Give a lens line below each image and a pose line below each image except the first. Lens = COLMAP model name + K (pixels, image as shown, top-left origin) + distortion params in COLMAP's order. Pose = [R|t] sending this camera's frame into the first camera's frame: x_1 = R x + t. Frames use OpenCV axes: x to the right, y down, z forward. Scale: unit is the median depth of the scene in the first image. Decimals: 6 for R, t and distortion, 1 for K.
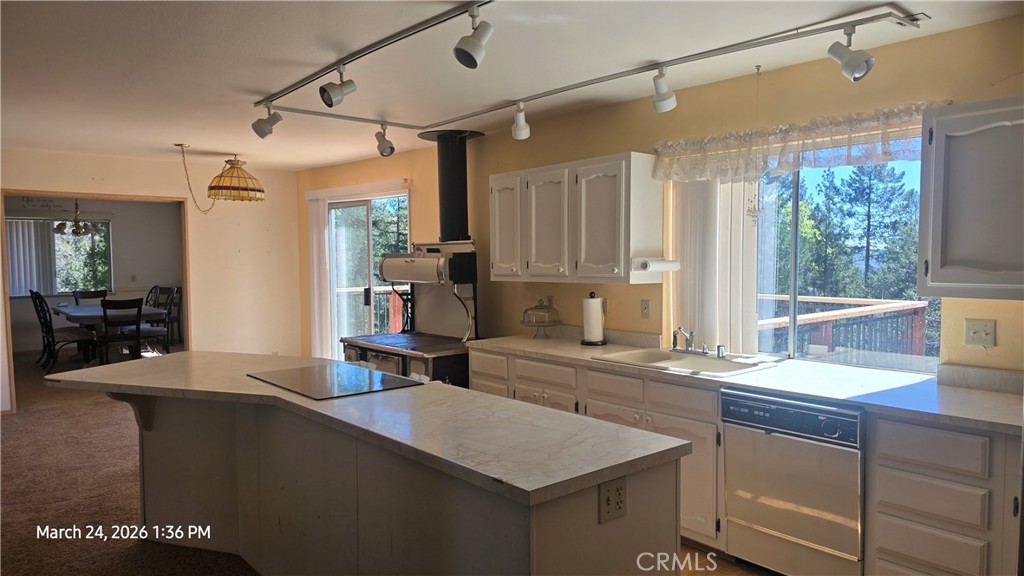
lens RADIAL K [[688.2, 0, 518.0], [0, 688.2, 291.5], [0, 0, 1]] dist [0.065661, -0.061940]
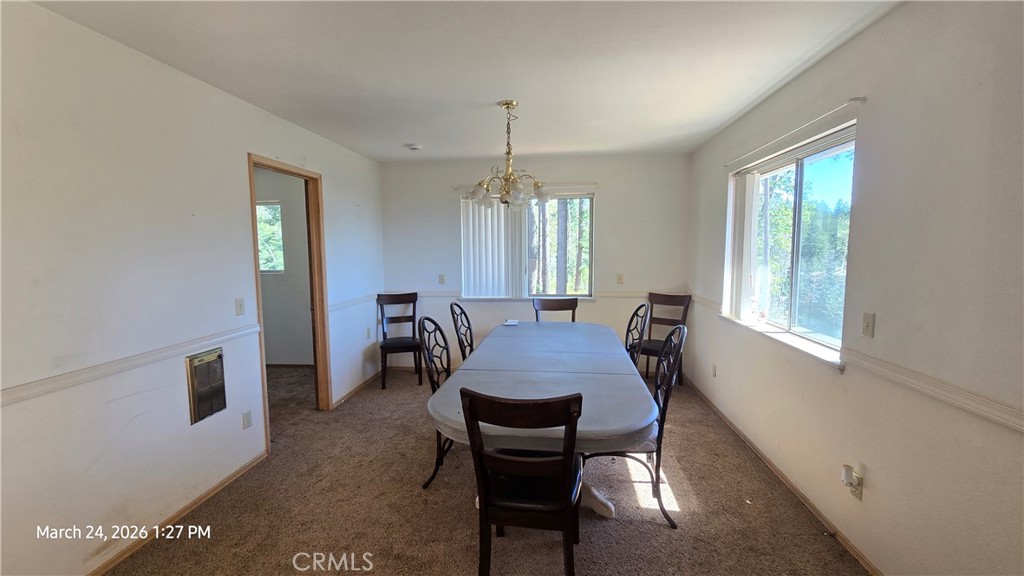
lens RADIAL K [[418.6, 0, 512.0], [0, 418.6, 288.0], [0, 0, 1]] dist [0.000713, -0.000127]
pose [[0.682827, 0.071225, -0.727100, -0.401025], [-0.037312, 0.997337, 0.062657, -0.039709], [0.729626, -0.015654, 0.683667, 0.794999]]
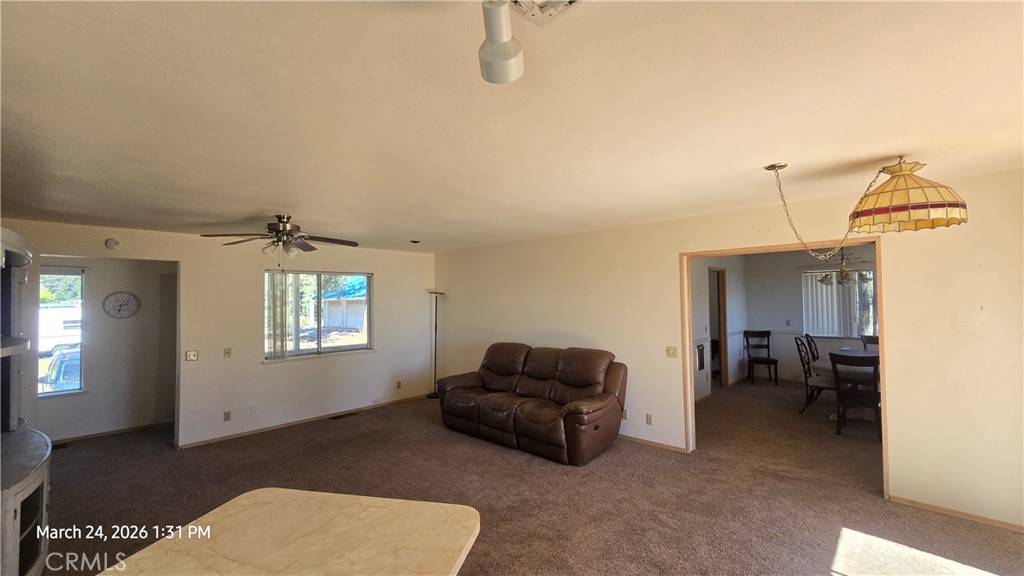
lens RADIAL K [[424.6, 0, 512.0], [0, 424.6, 288.0], [0, 0, 1]] dist [-0.002514, -0.000237]
pose [[0.104623, -0.022574, -0.994256, -0.050016], [-0.041721, 0.998763, -0.027067, -0.038484], [0.993636, 0.044313, 0.103552, 0.444492]]
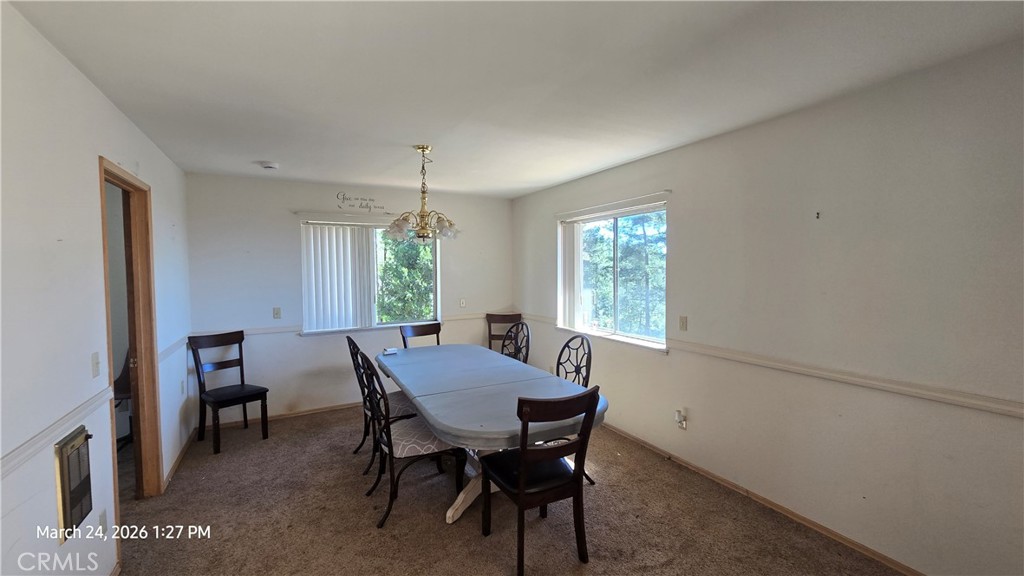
lens RADIAL K [[418.6, 0, 512.0], [0, 418.6, 288.0], [0, 0, 1]] dist [0.000713, -0.000127]
pose [[0.977040, 0.006928, -0.212942, -0.493338], [-0.008965, 0.999923, -0.008601, -0.040297], [0.212866, 0.010313, 0.977027, 0.693909]]
